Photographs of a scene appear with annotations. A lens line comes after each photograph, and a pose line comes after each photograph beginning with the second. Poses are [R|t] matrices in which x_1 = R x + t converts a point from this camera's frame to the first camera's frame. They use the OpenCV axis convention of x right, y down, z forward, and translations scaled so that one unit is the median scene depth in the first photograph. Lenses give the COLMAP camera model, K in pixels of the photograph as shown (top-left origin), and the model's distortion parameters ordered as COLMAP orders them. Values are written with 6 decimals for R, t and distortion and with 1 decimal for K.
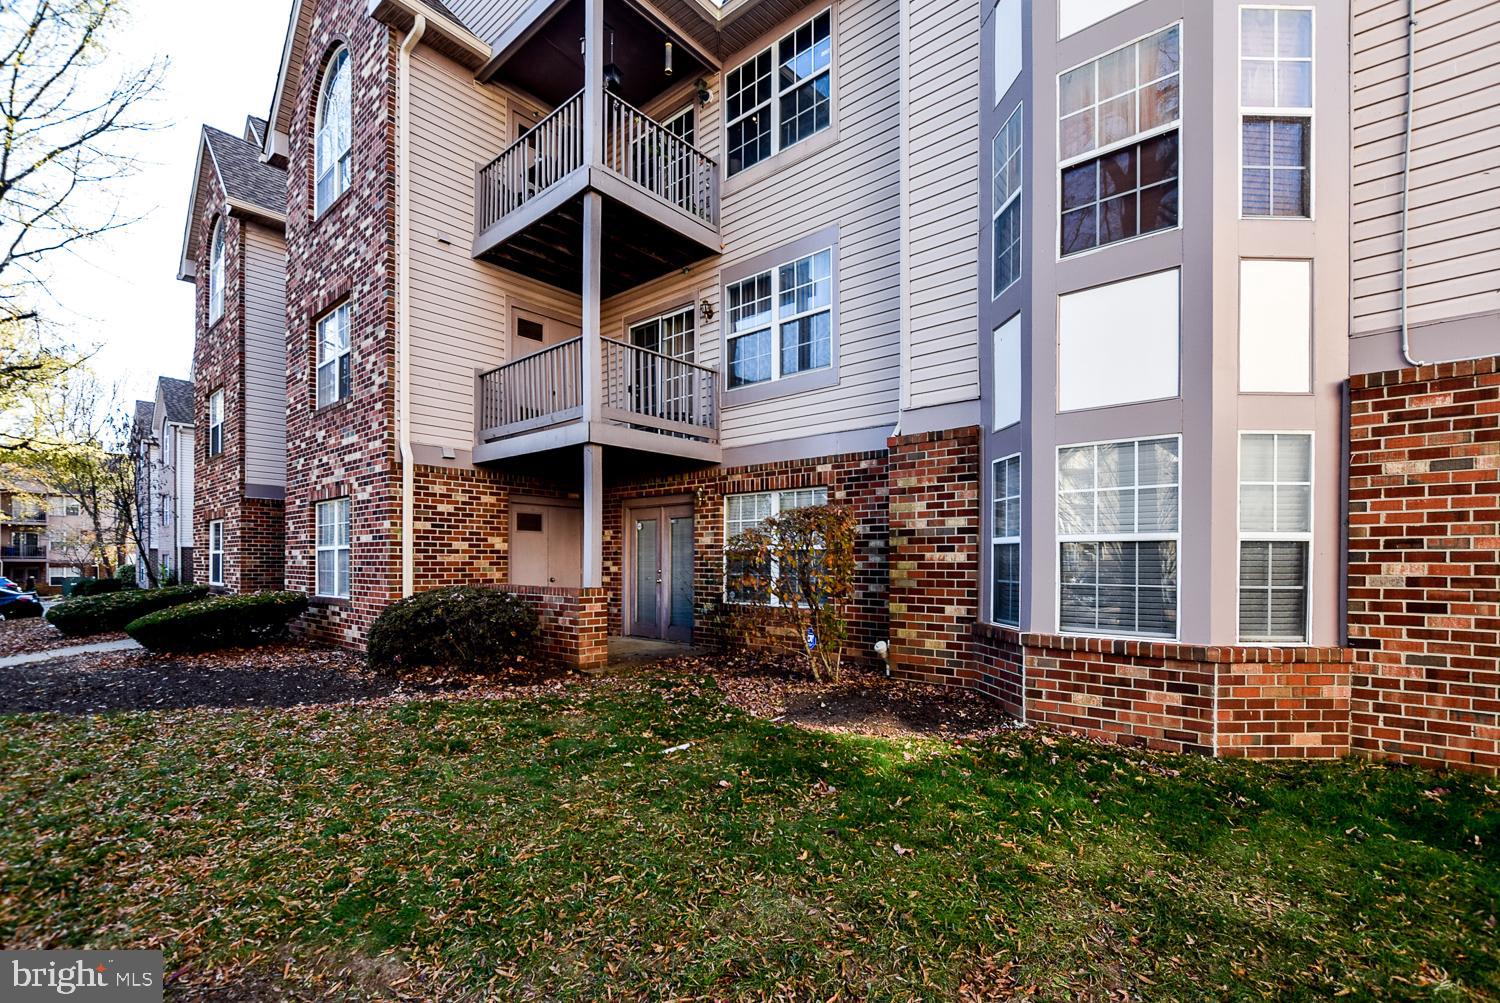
lens RADIAL K [[666.9, 0, 749.0], [0, 666.9, 566.7], [0, 0, 1]] dist [-0.001885, 0.000437]
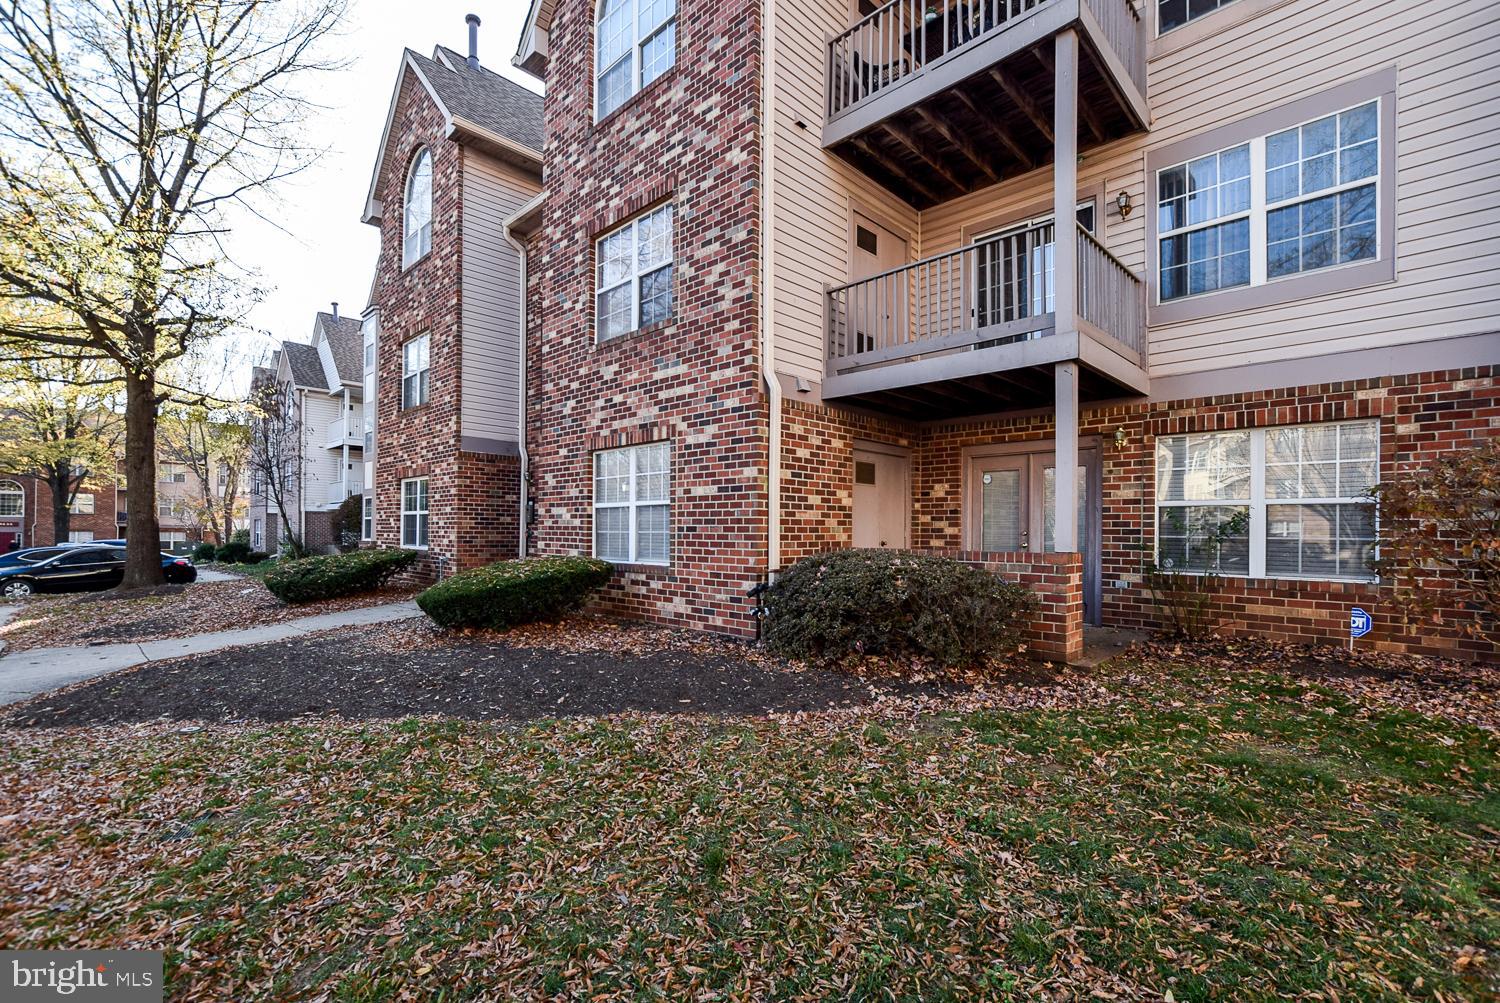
lens RADIAL K [[658.3, 0, 751.7], [0, 658.3, 530.1], [0, 0, 1]] dist [-0.003434, 0.000069]
pose [[0.998452, 0.004307, -0.055445, -0.453643], [-0.004755, 0.999957, -0.007951, 0.011179], [0.055408, 0.008202, 0.998430, 0.195421]]
